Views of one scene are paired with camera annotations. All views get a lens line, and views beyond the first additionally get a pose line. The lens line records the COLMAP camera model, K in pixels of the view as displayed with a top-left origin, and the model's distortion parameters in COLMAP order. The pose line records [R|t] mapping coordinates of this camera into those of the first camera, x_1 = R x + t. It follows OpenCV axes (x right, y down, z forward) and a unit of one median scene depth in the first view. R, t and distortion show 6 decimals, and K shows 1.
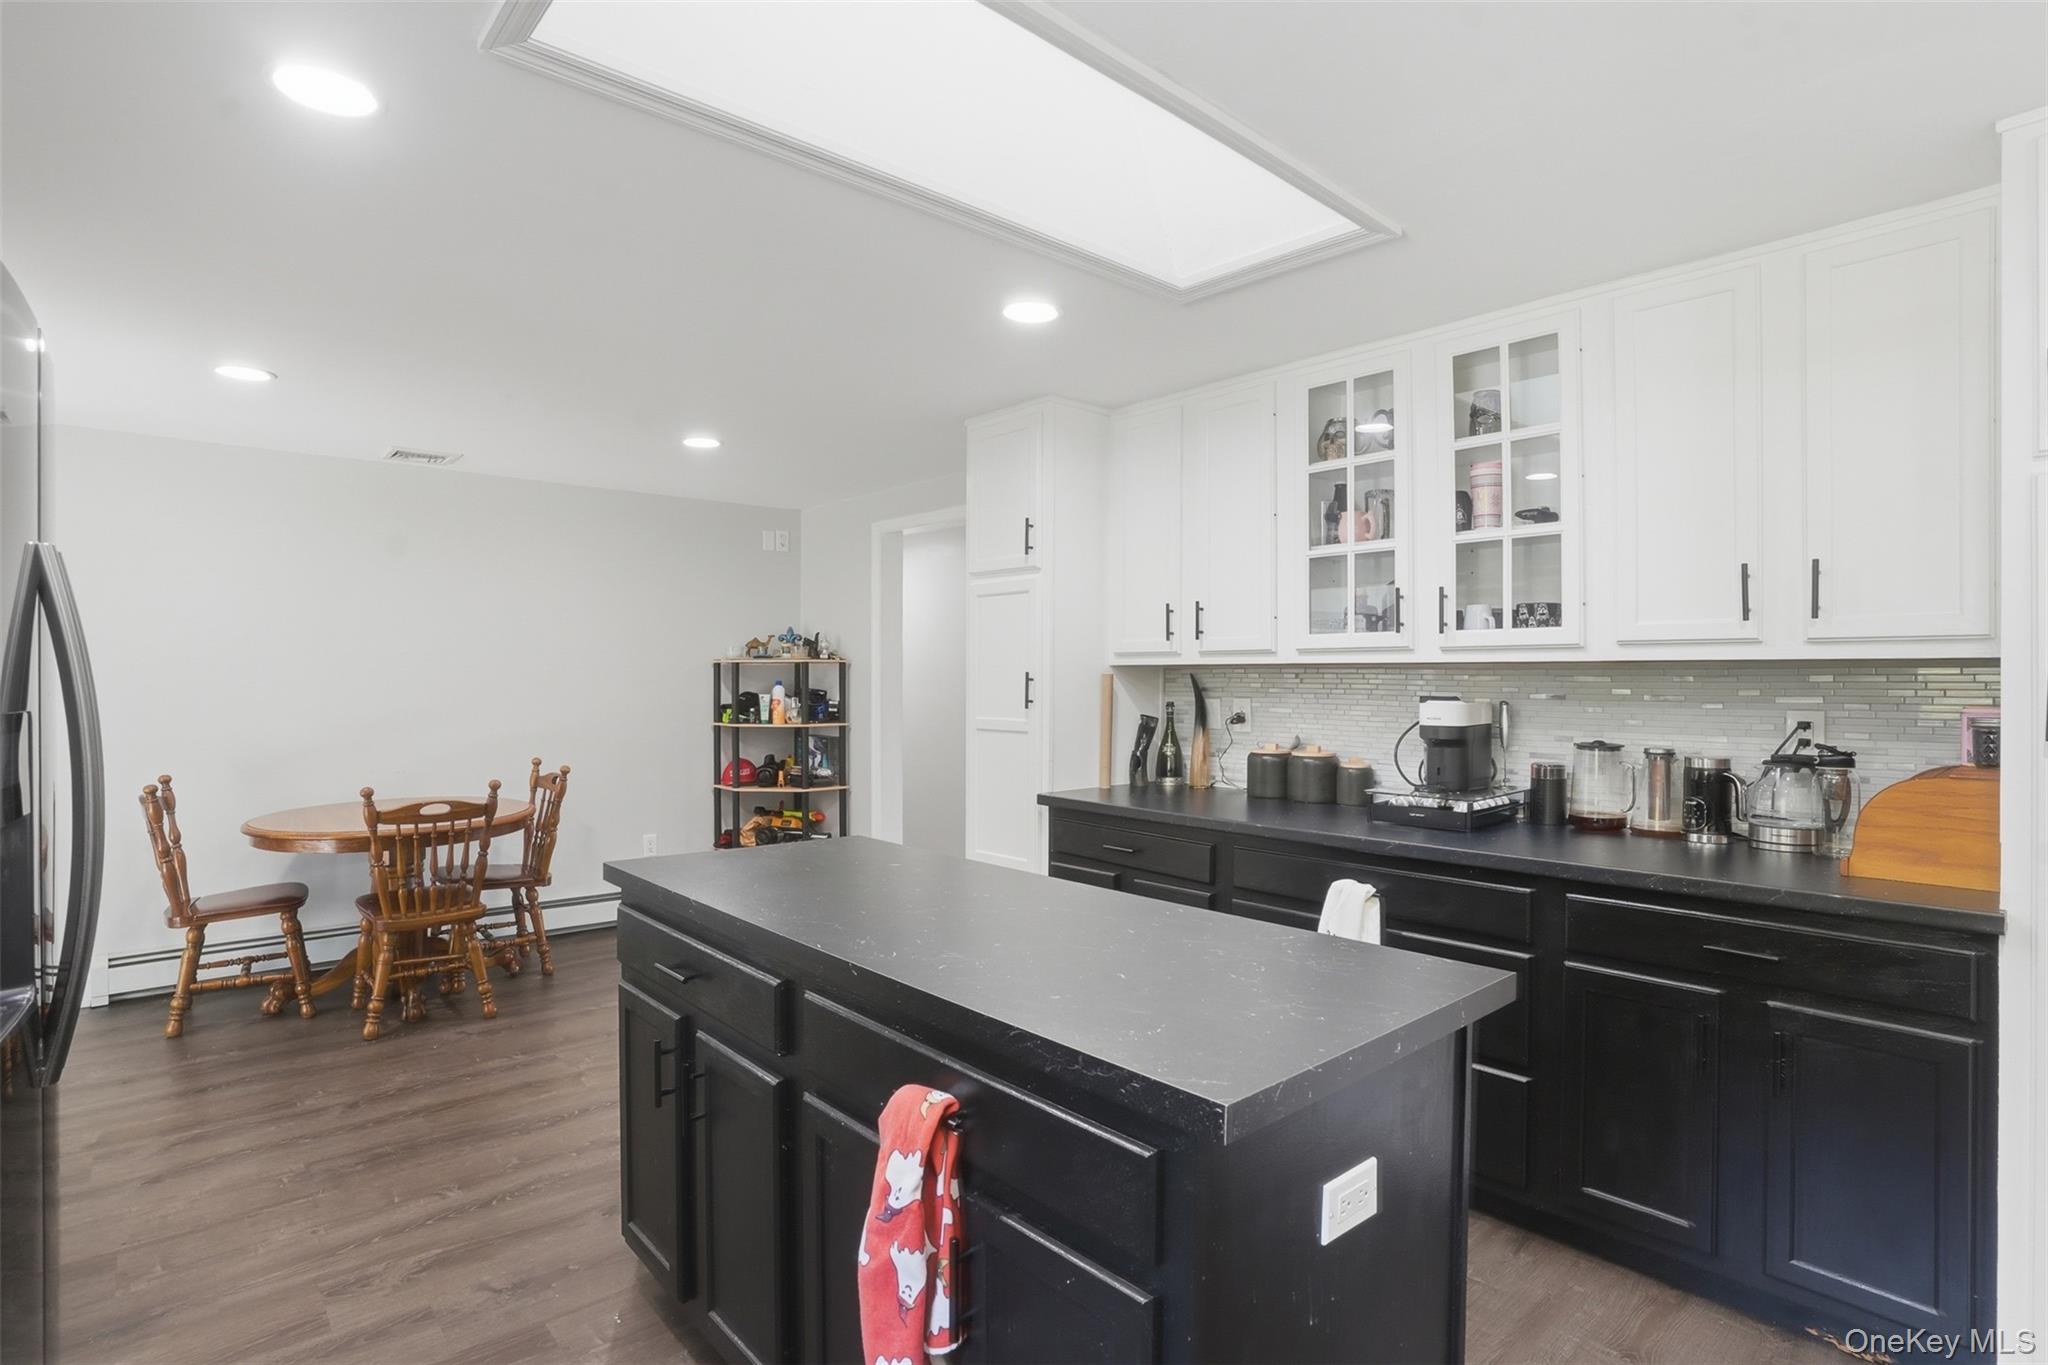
lens RADIAL K [[1041.6, 0, 1020.3], [0, 1041.6, 689.8], [0, 0, 1]] dist [0.000734, 0.000163]
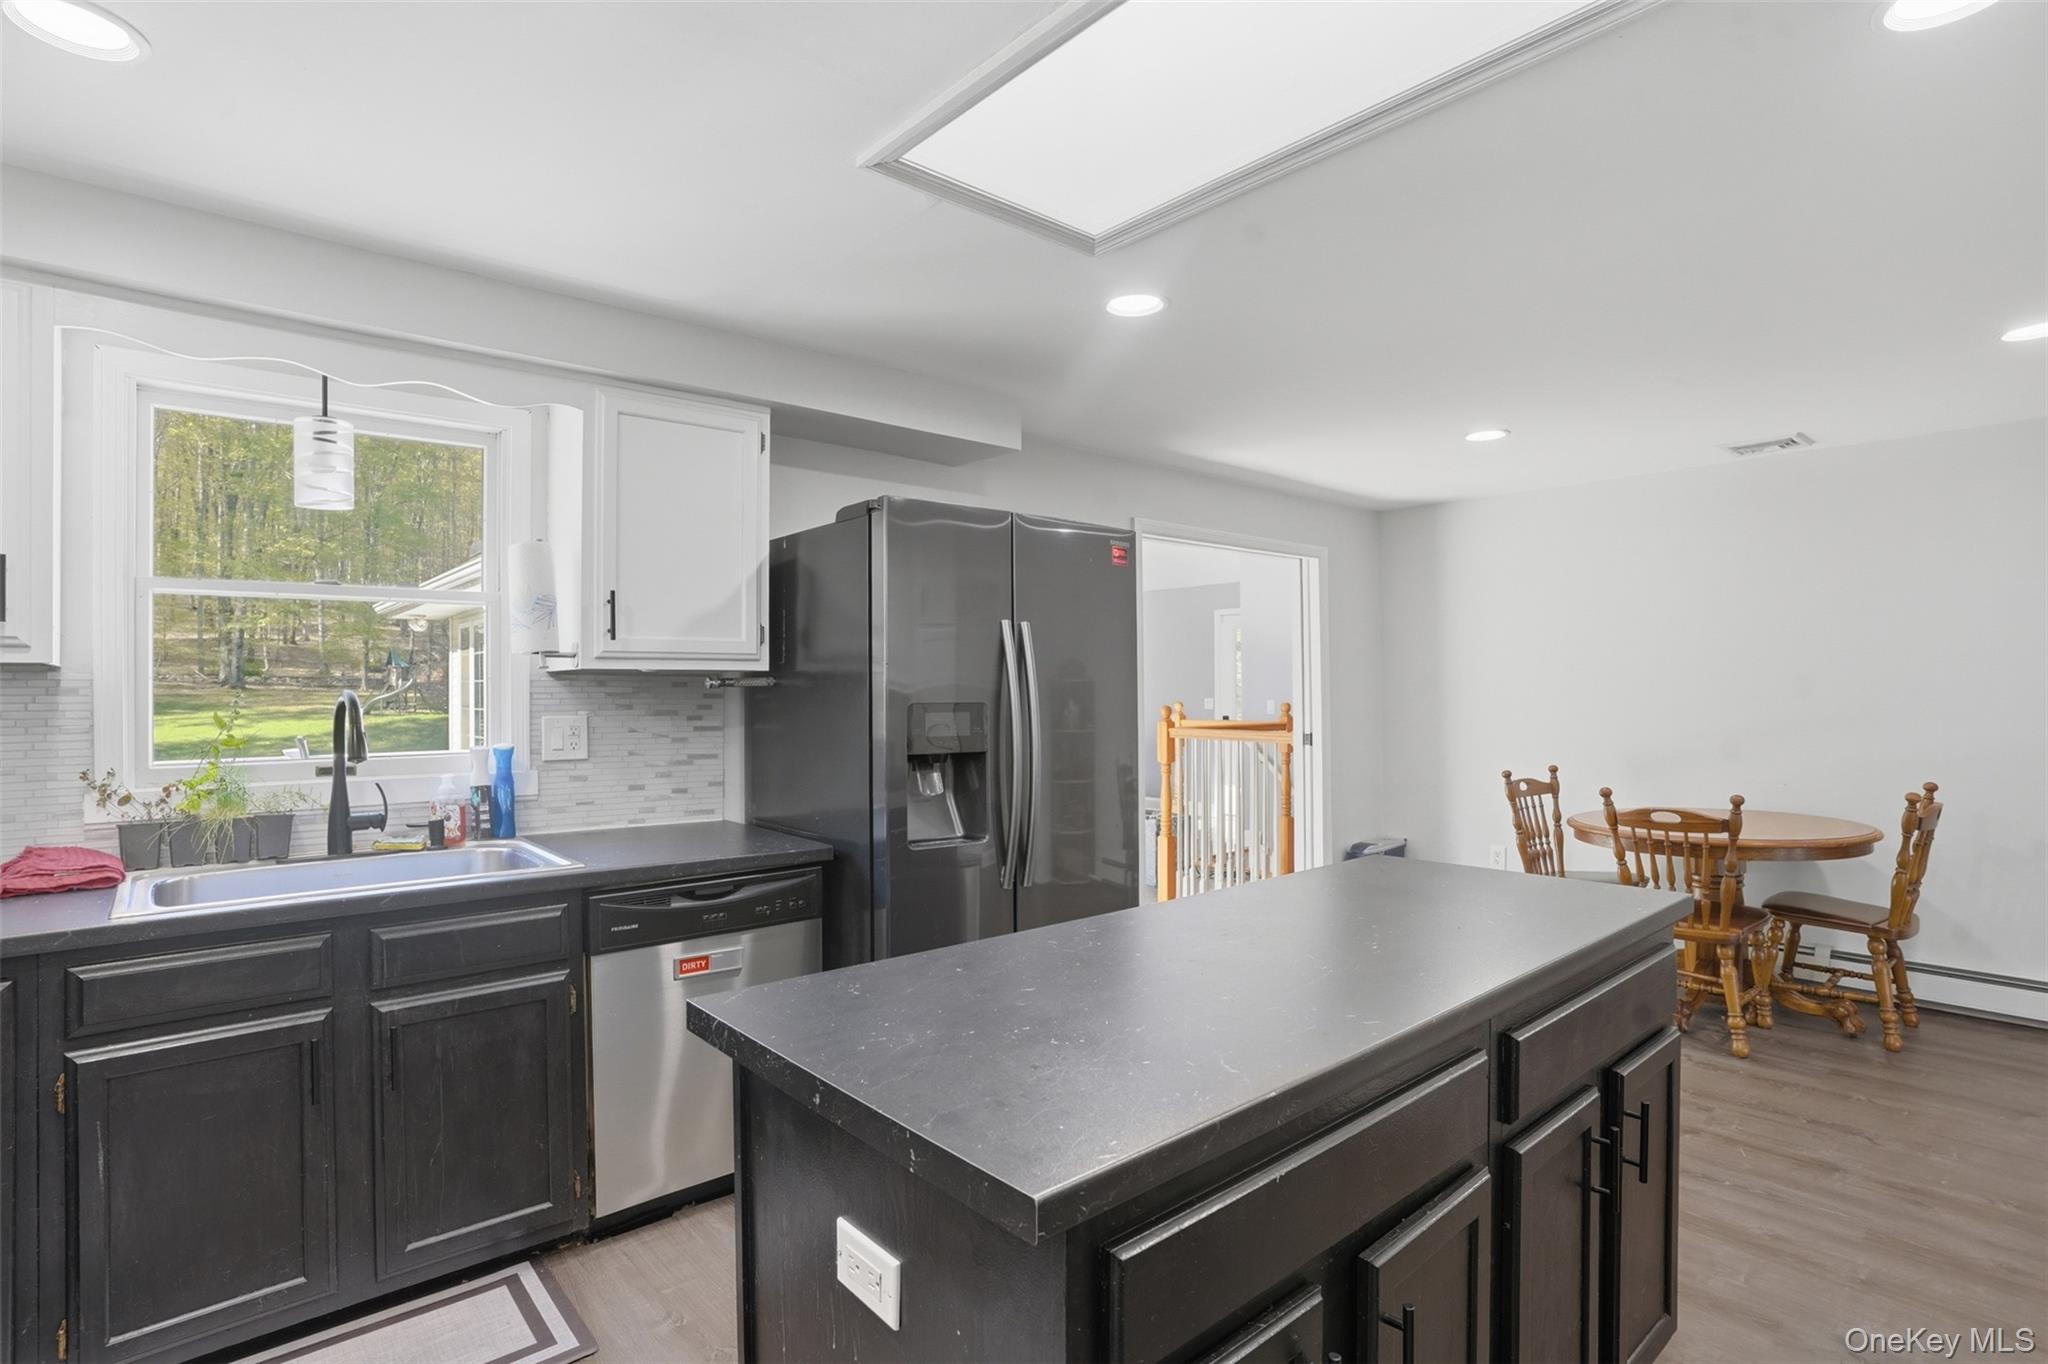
lens RADIAL K [[1041.6, 0, 1023.8], [0, 1041.6, 687.8], [0, 0, 1]] dist [0.000734, 0.000163]
pose [[0.020047, -0.009884, -0.999750, 0.458144], [0.000815, 0.999951, -0.009870, 0.002748], [0.999799, -0.000617, 0.020054, 0.429592]]
